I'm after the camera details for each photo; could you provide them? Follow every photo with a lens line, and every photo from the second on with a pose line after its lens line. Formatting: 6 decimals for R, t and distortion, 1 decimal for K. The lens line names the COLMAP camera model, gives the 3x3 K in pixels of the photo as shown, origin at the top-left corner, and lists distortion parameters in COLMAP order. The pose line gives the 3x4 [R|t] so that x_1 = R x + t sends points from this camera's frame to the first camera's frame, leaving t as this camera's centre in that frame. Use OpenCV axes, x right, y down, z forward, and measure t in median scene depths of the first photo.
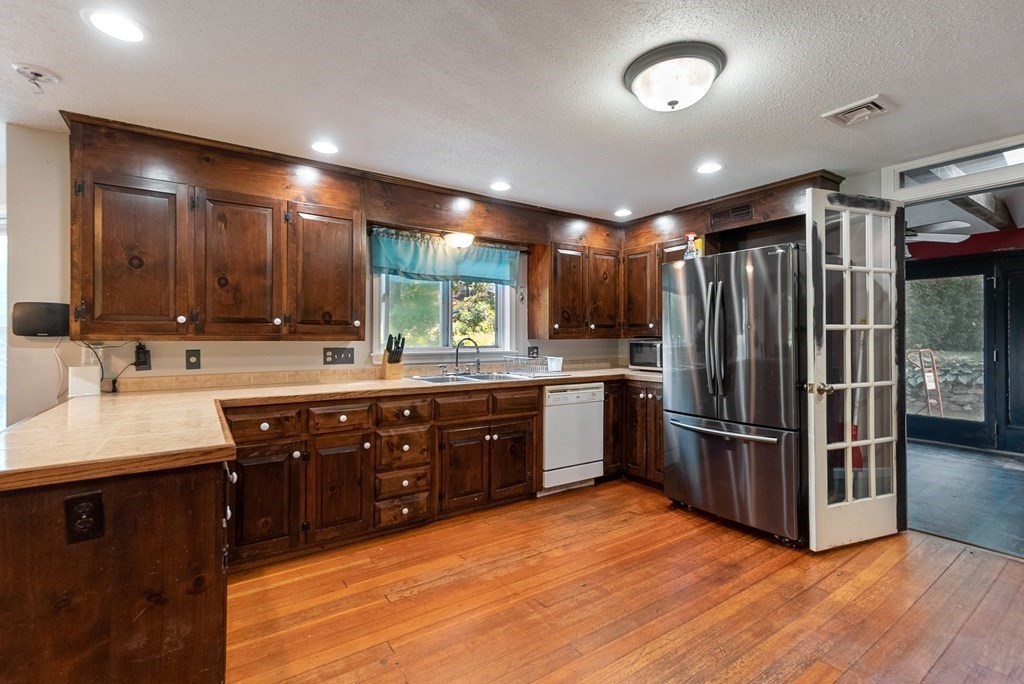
lens RADIAL K [[463.3, 0, 497.4], [0, 463.3, 336.0], [0, 0, 1]] dist [-0.001010, -0.000377]
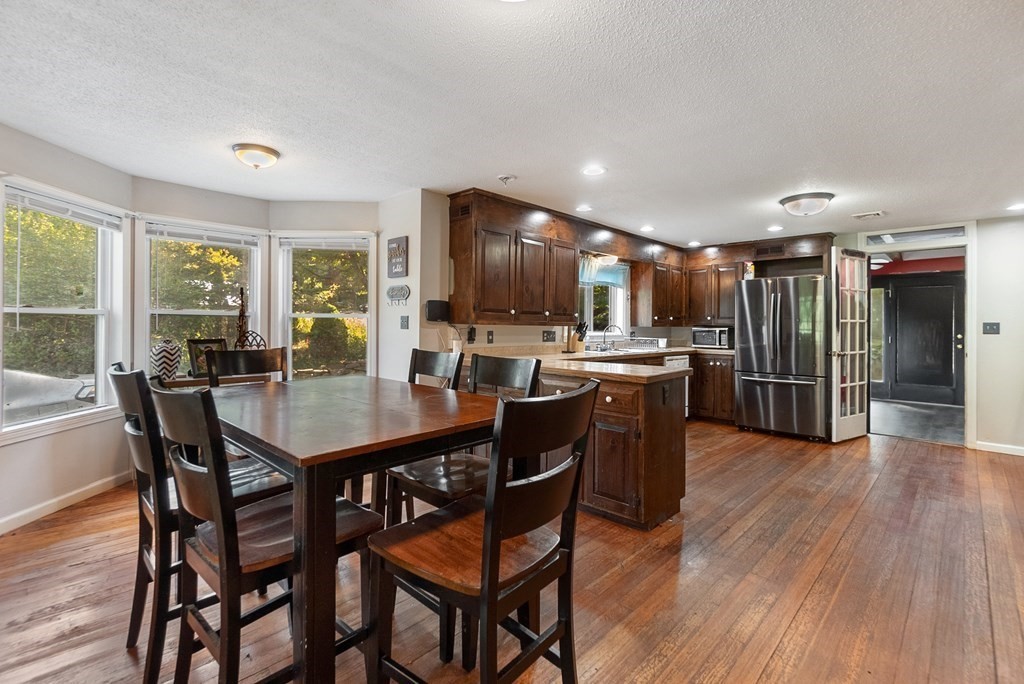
lens RADIAL K [[462.5, 0, 508.7], [0, 462.5, 320.2], [0, 0, 1]] dist [0.002115, 0.000136]
pose [[0.980613, 0.011643, 0.195611, -0.788463], [-0.009778, 0.999897, -0.010496, 0.008071], [-0.195713, 0.008380, 0.980625, -0.461690]]
